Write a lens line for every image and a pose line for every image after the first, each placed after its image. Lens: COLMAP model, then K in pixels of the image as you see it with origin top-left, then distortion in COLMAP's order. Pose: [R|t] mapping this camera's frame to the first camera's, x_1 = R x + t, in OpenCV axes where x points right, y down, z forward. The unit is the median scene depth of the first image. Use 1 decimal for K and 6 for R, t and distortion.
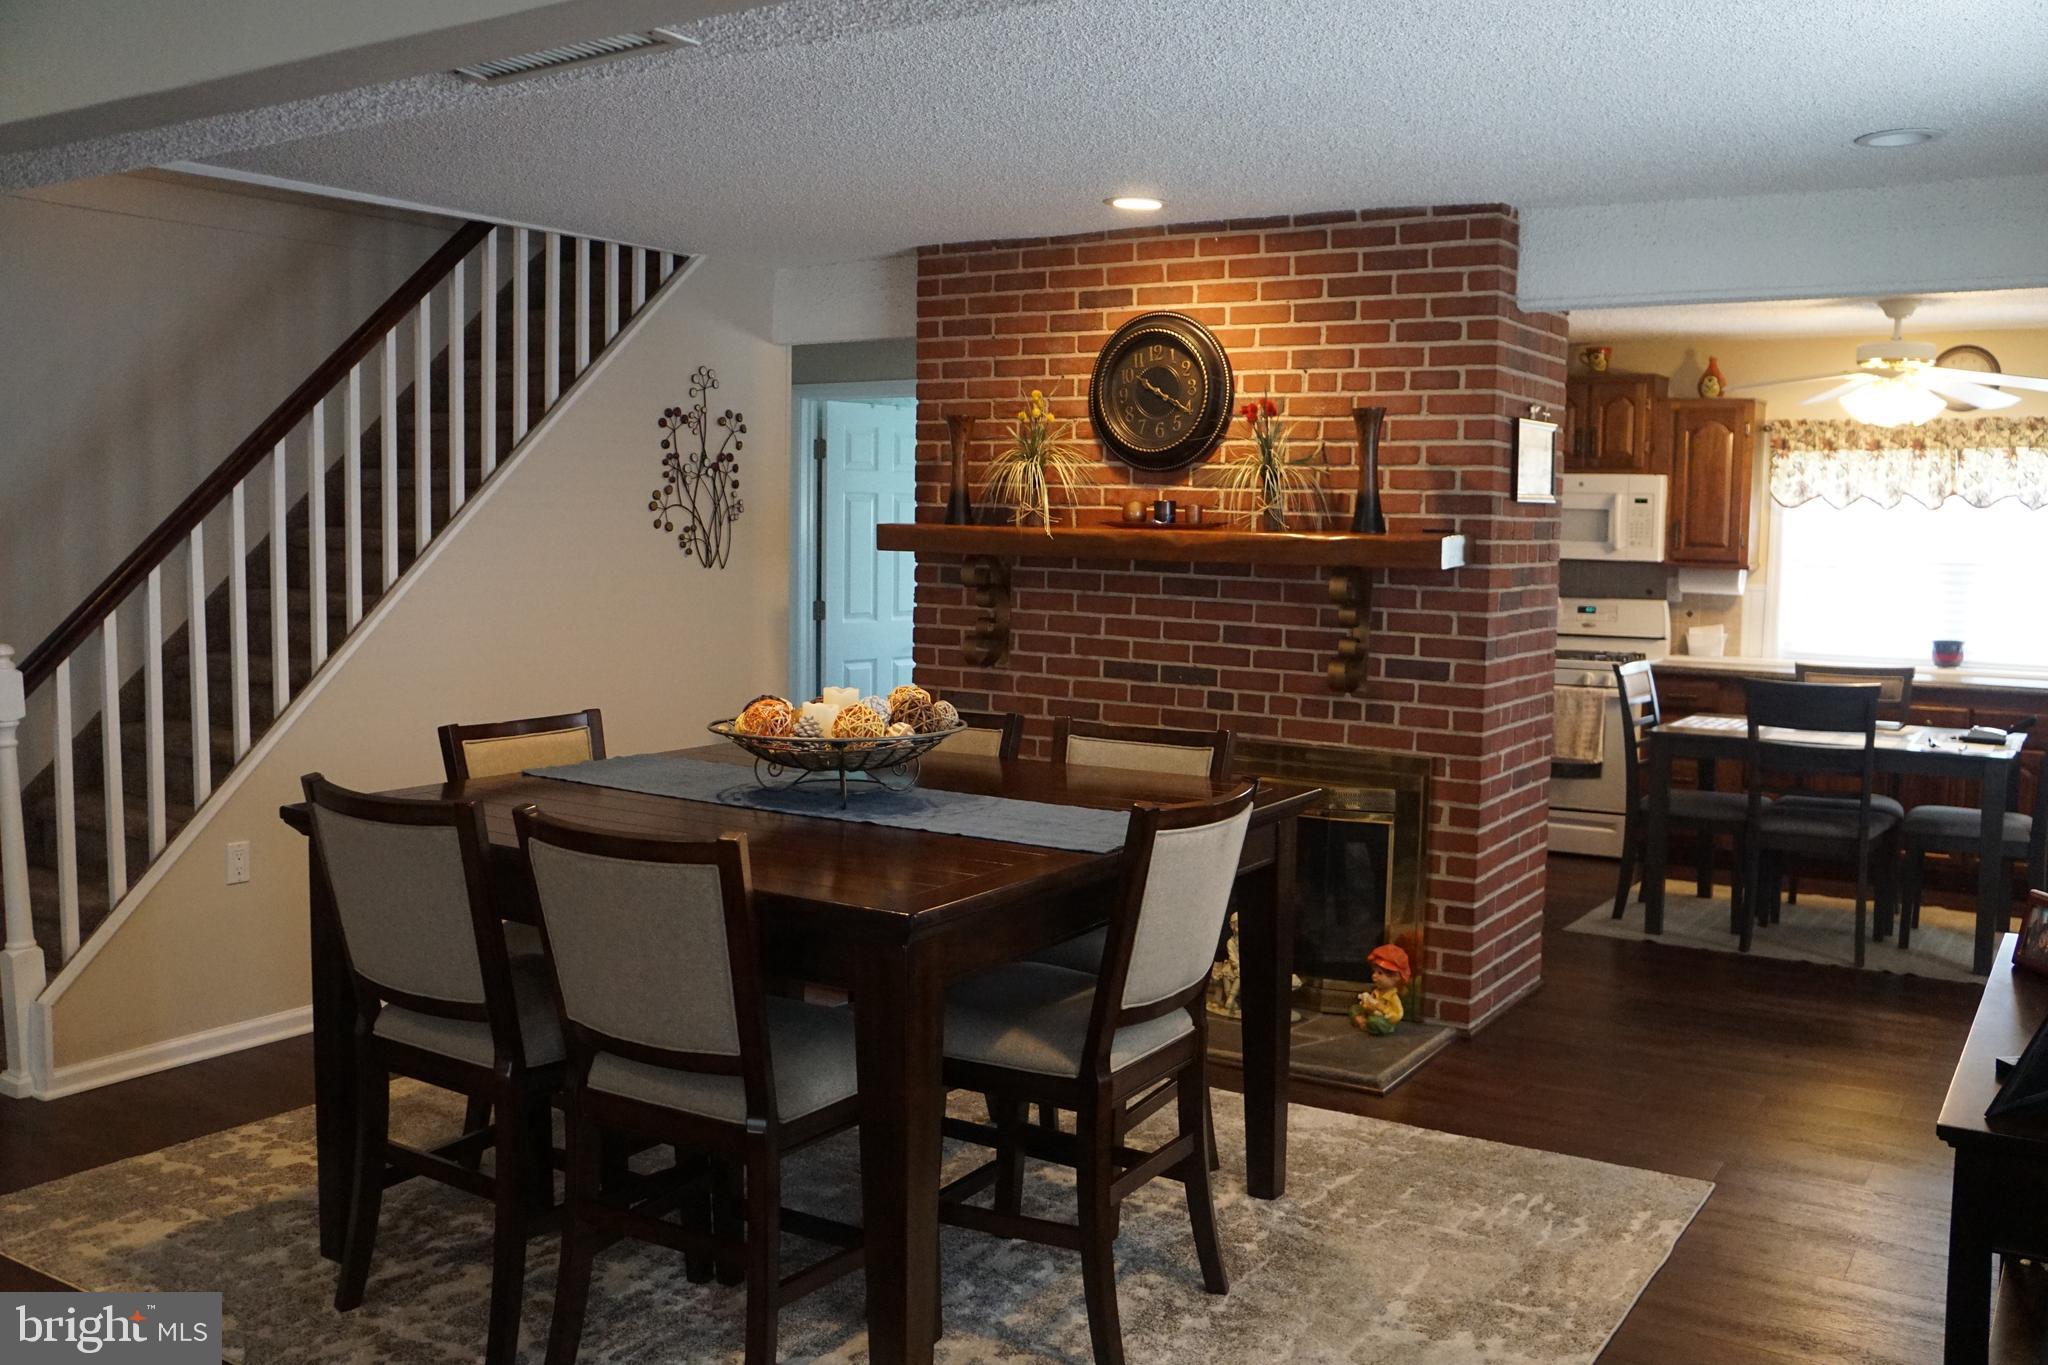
lens RADIAL K [[1777.9, 0, 1032.6], [0, 1777.9, 674.2], [0, 0, 1]] dist [-0.153488, 0.171349]
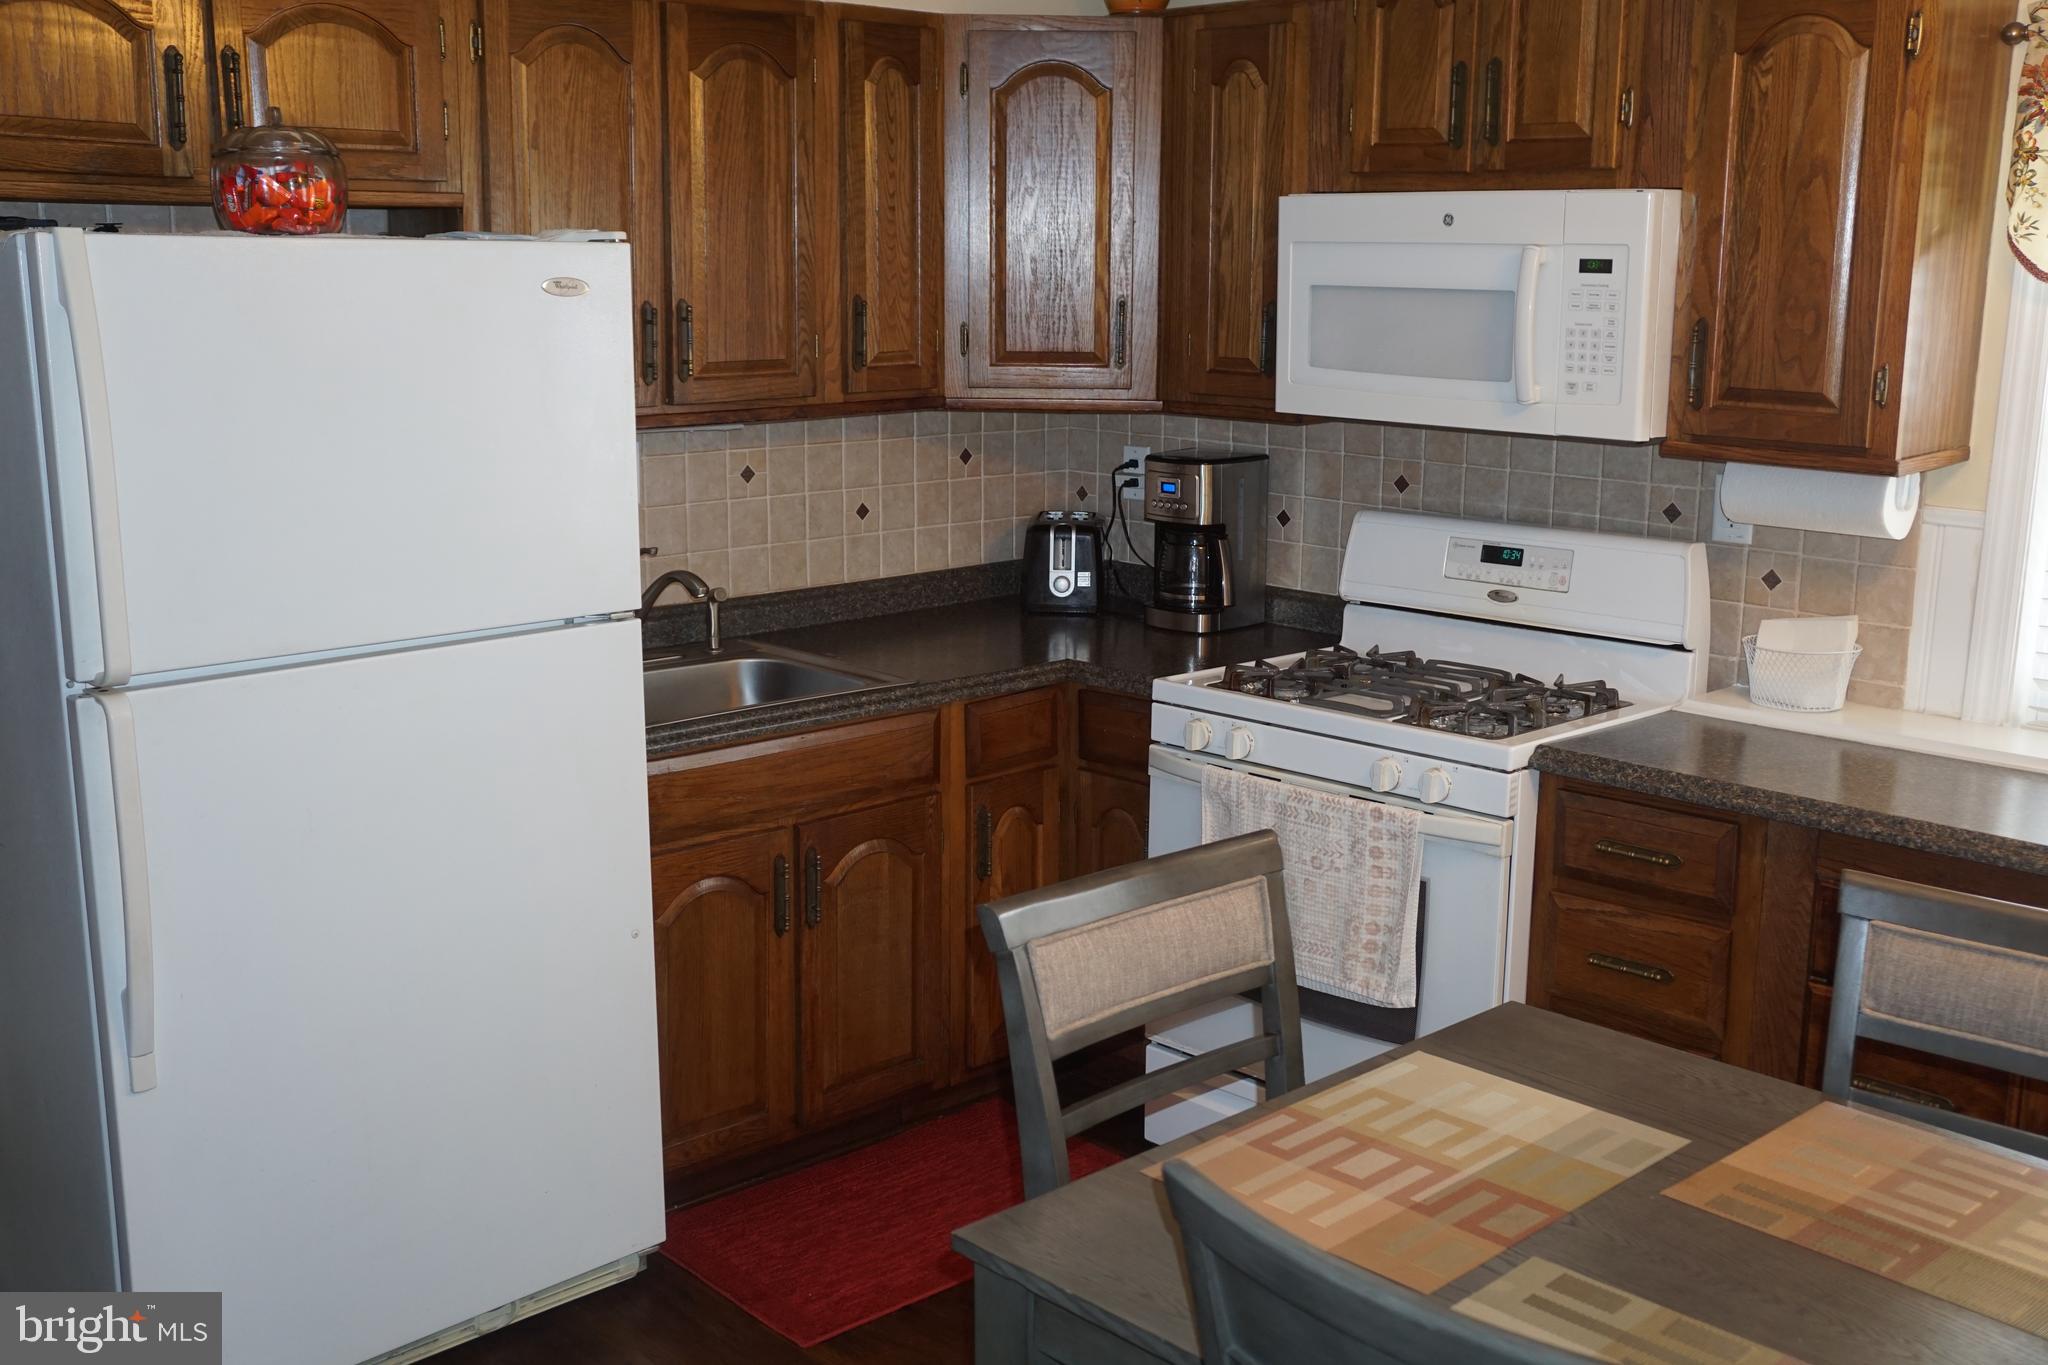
lens RADIAL K [[2000.6, 0, 1035.3], [0, 2000.6, 681.9], [0, 0, 1]] dist [-0.115583, 0.229383]
pose [[0.974000, 0.038613, -0.223231, 0.485551], [-0.013463, 0.993492, 0.113104, -0.087910], [0.226146, -0.107158, 0.968181, 0.857139]]
